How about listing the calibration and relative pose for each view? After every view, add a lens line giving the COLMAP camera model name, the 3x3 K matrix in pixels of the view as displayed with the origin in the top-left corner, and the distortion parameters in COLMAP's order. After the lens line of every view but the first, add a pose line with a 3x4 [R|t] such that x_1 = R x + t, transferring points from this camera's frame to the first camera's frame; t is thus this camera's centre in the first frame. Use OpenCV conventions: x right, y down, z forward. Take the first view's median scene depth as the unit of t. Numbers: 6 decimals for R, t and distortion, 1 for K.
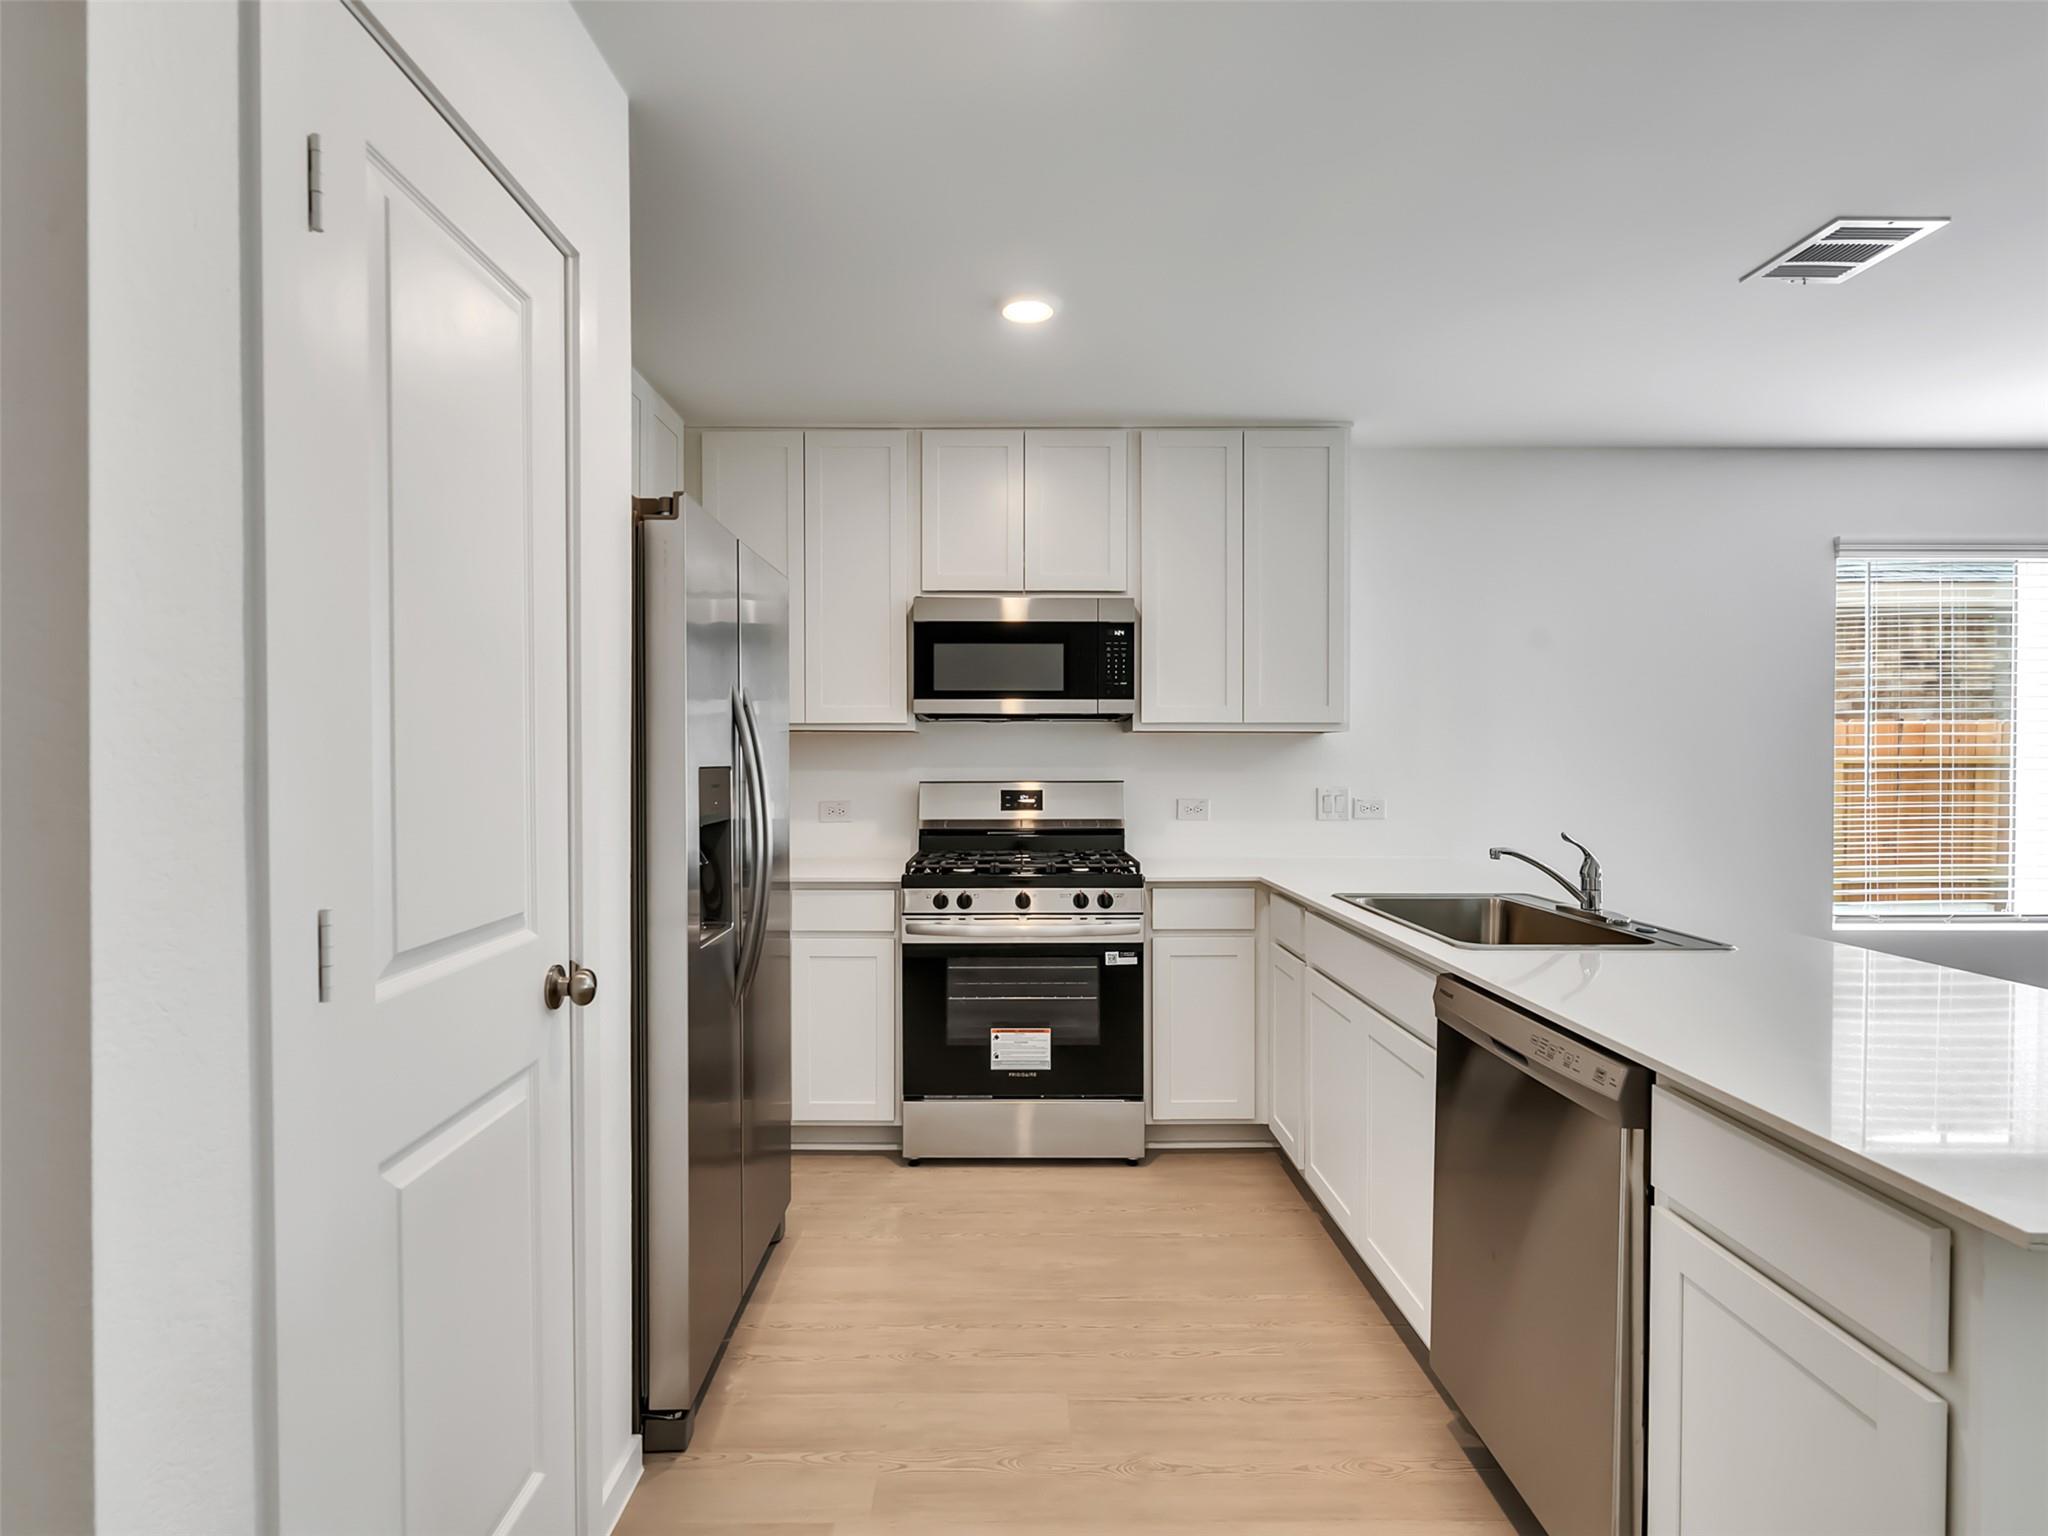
lens RADIAL K [[1045.0, 0, 1014.1], [0, 1045.0, 766.2], [0, 0, 1]] dist [-0.007599, 0.000833]
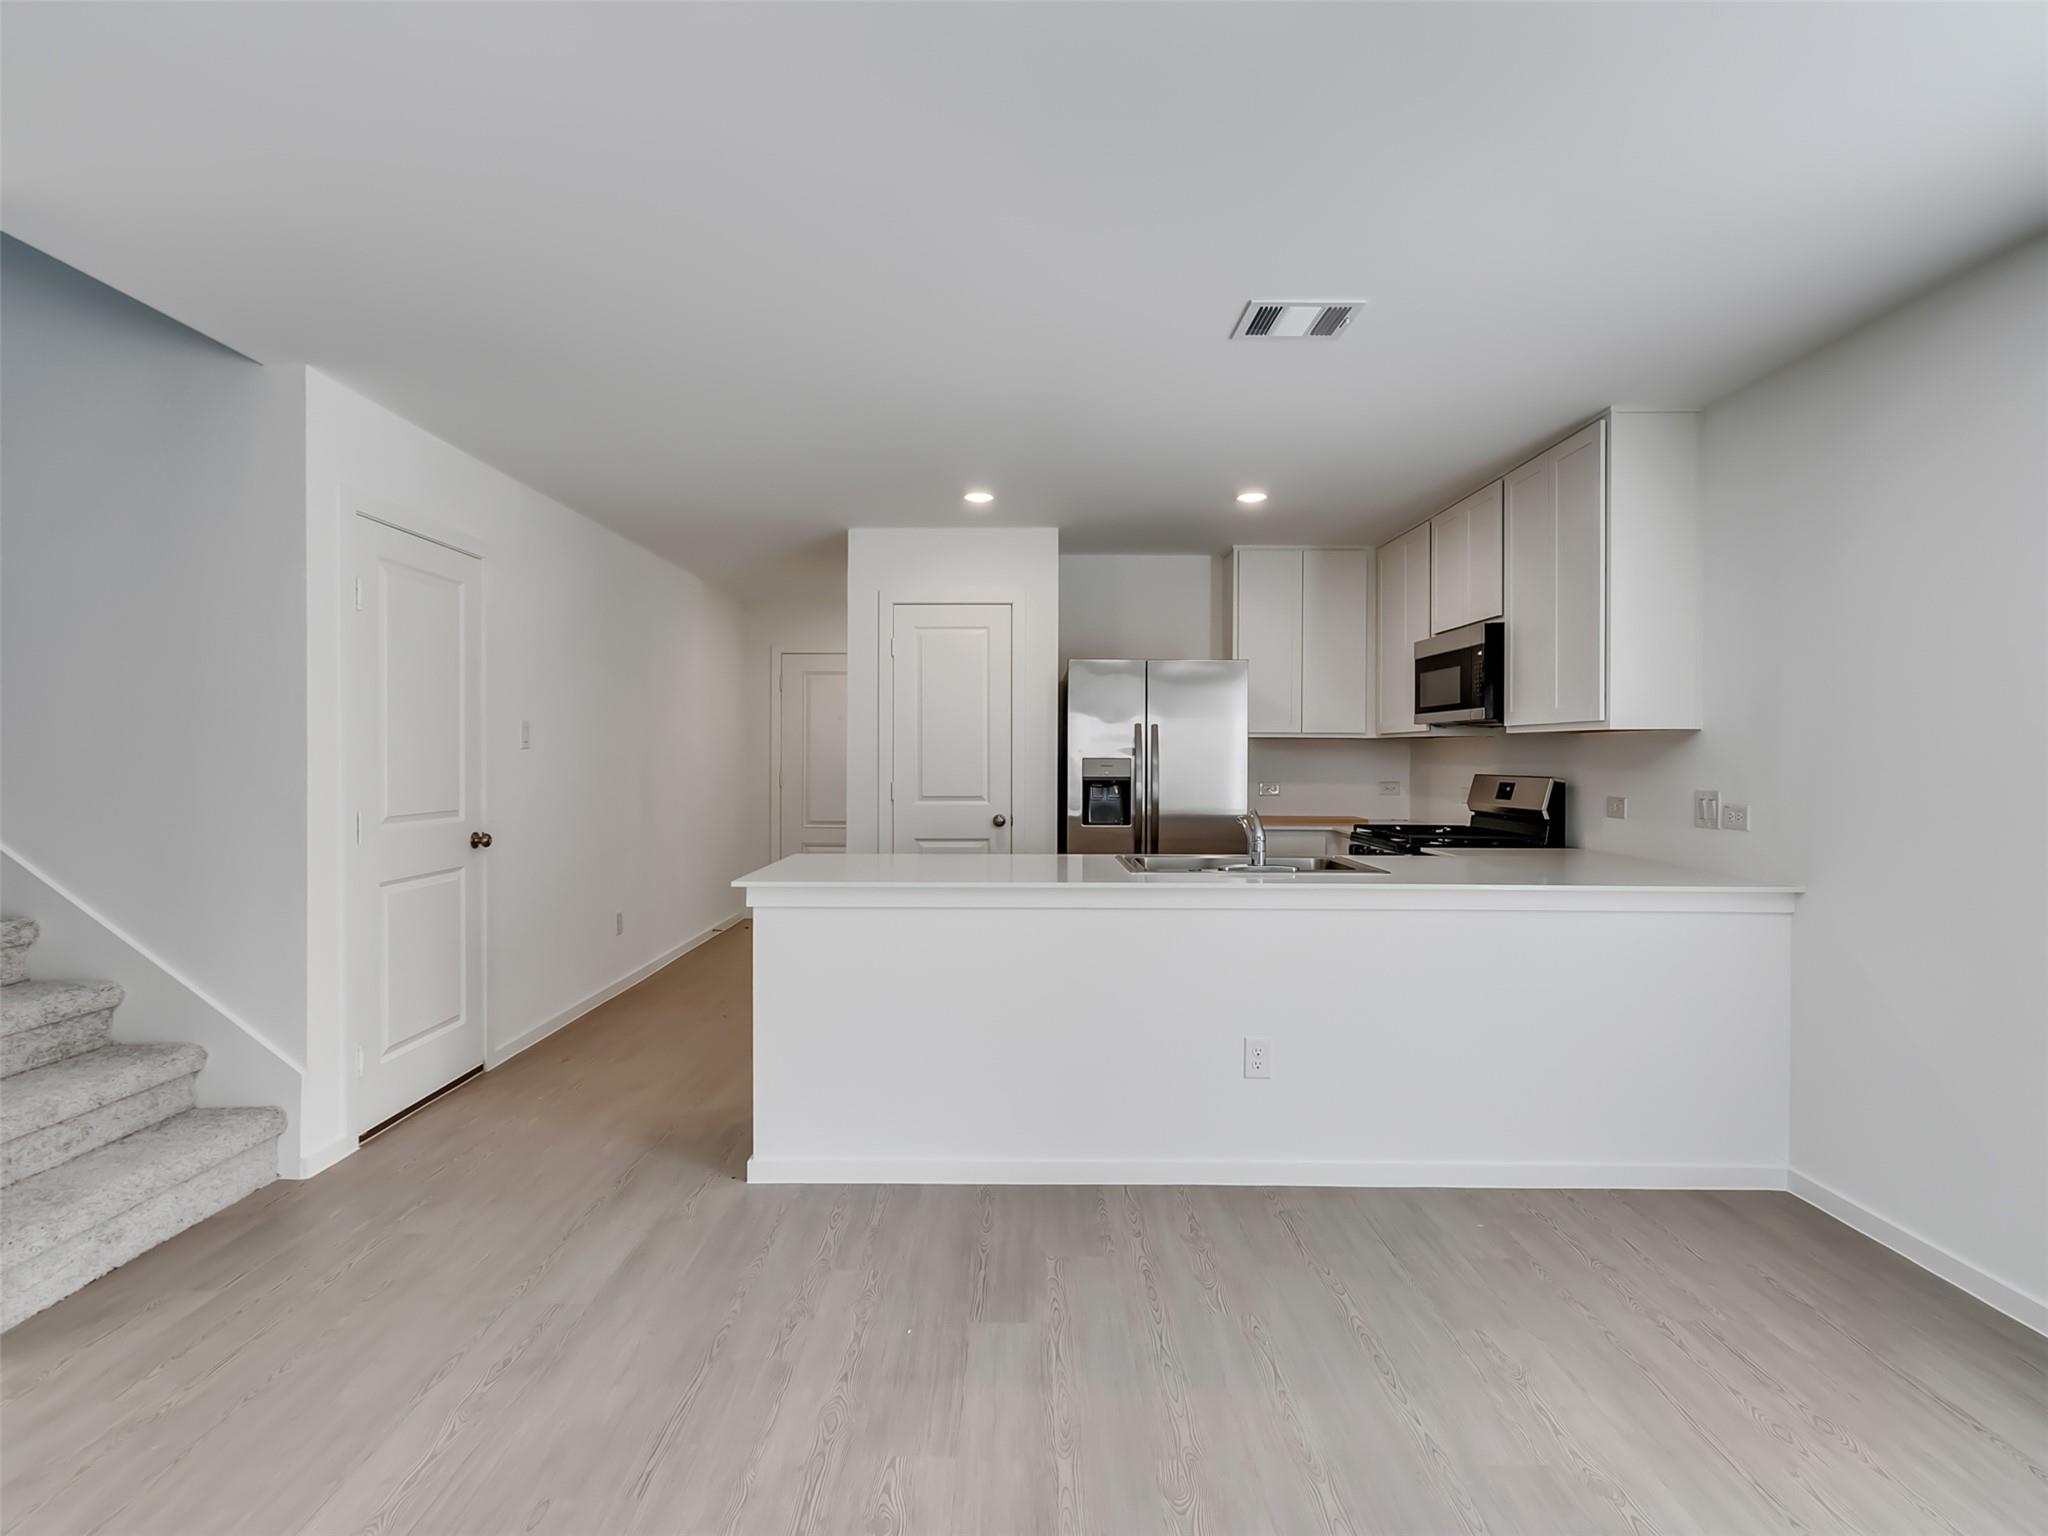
lens RADIAL K [[1045.0, 0, 1014.1], [0, 1045.0, 766.2], [0, 0, 1]] dist [-0.007599, 0.000833]
pose [[-0.008753, 0.010400, -0.999908, 1.315310], [-0.012154, 0.999871, 0.010506, -0.002497], [0.999888, 0.012244, -0.008625, 0.467677]]
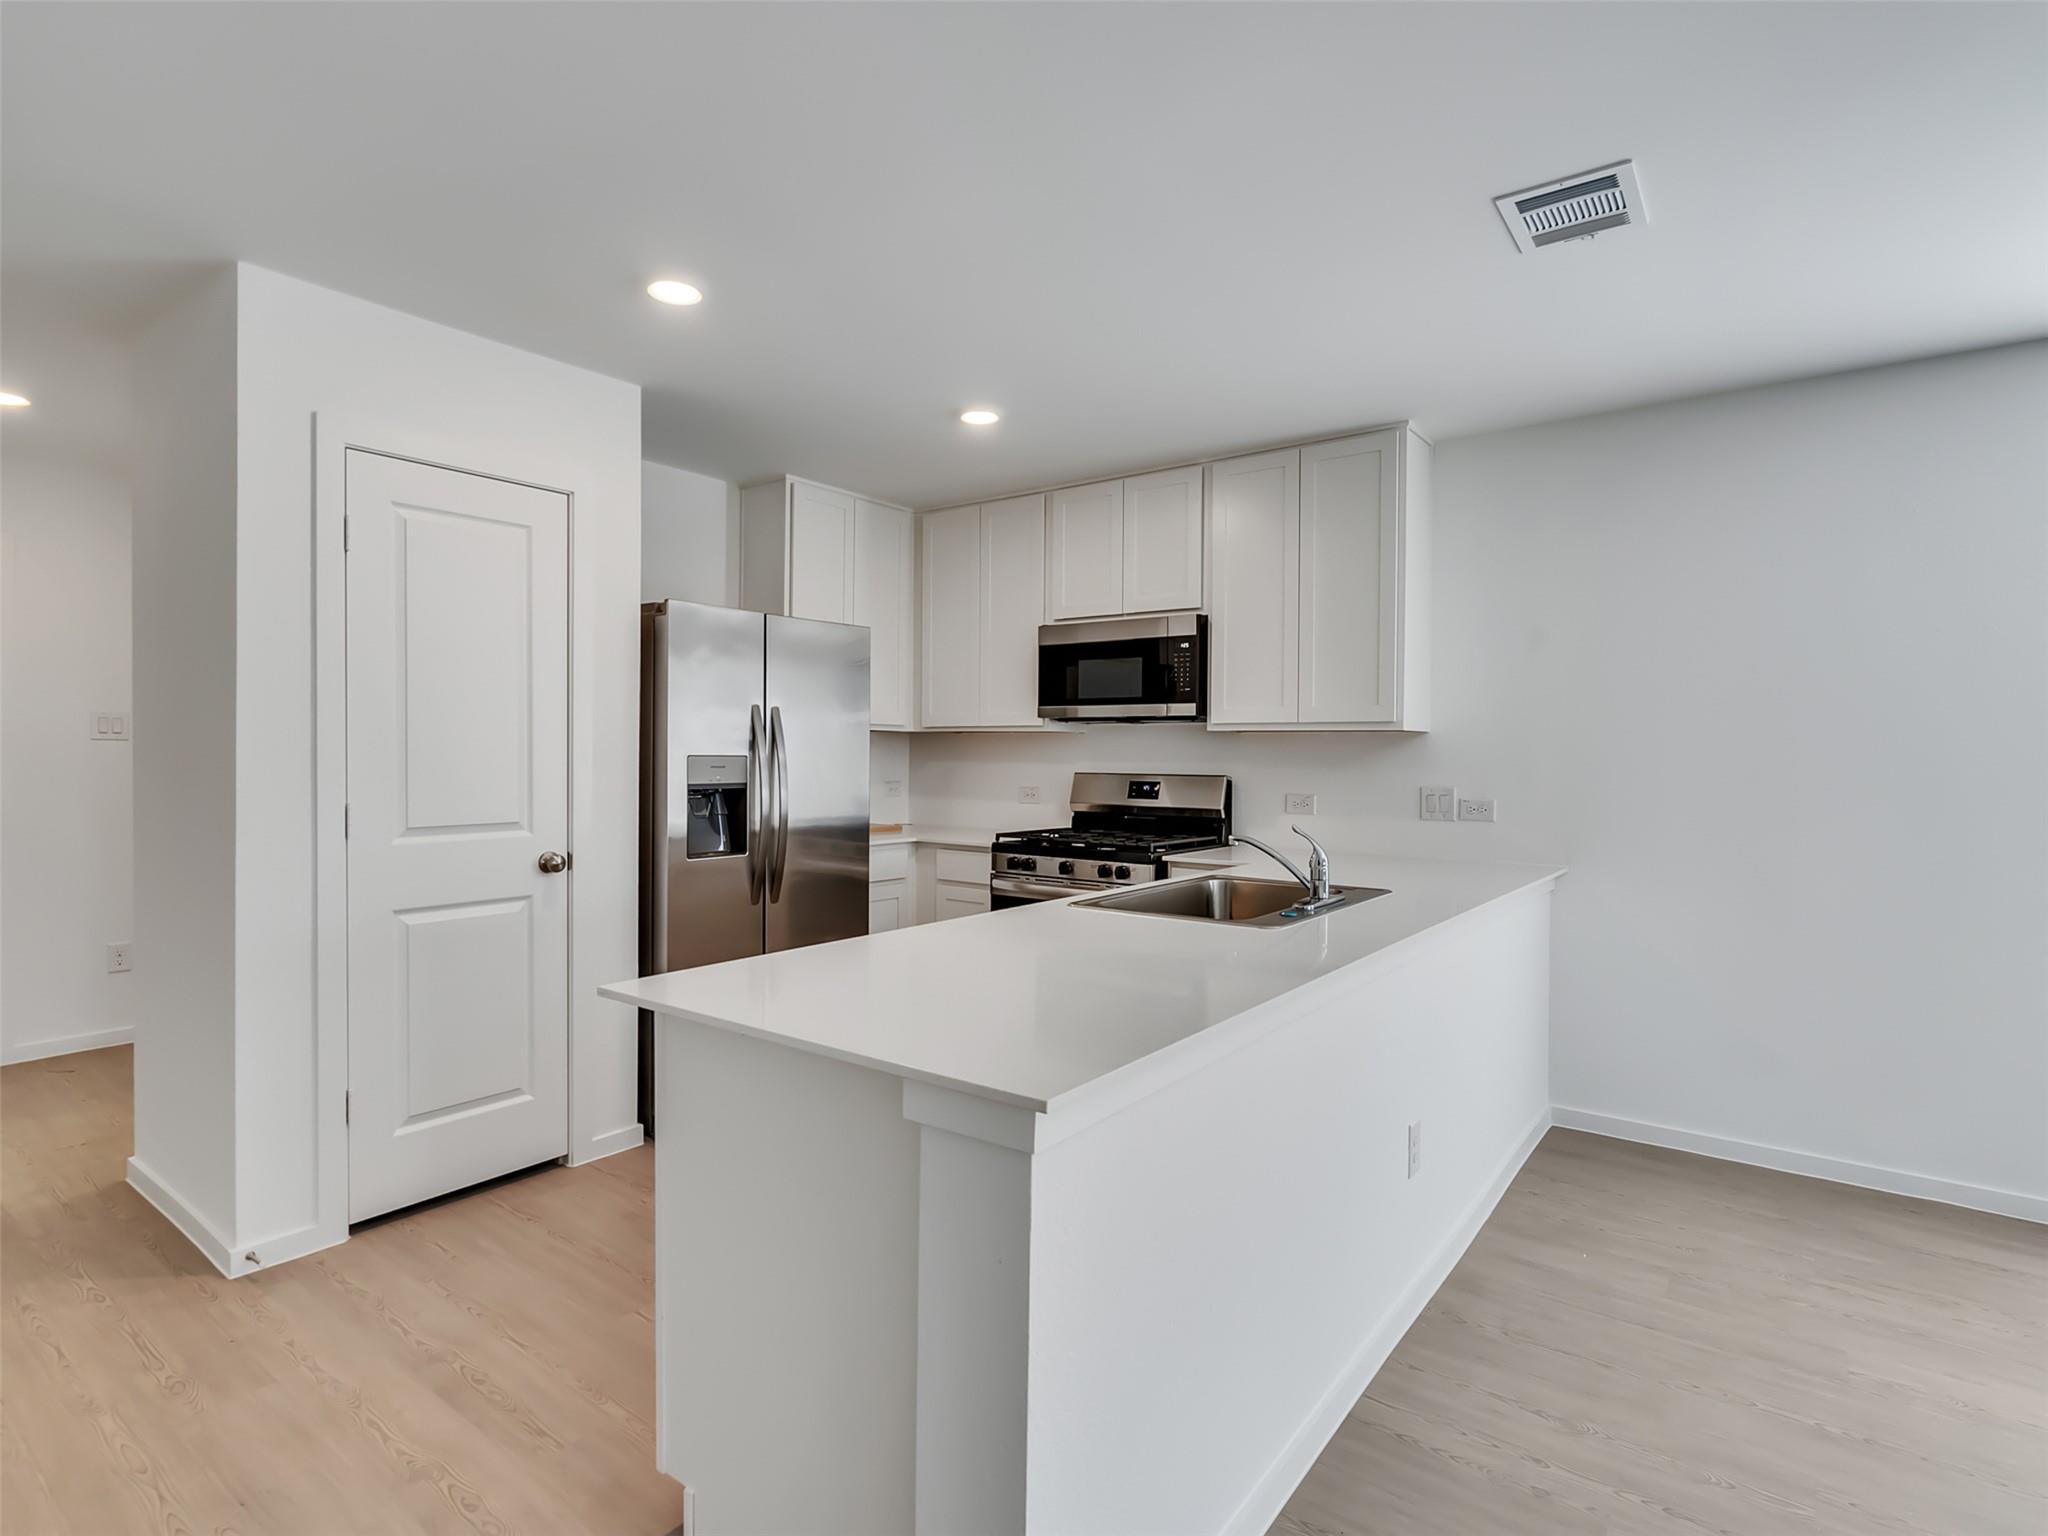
lens RADIAL K [[1045.0, 0, 1014.1], [0, 1045.0, 766.2], [0, 0, 1]] dist [-0.007599, 0.000833]
pose [[0.793271, 0.015470, -0.608672, 0.648975], [-0.014103, 0.999876, 0.007033, -0.000347], [0.608706, 0.003005, 0.793391, -0.023334]]
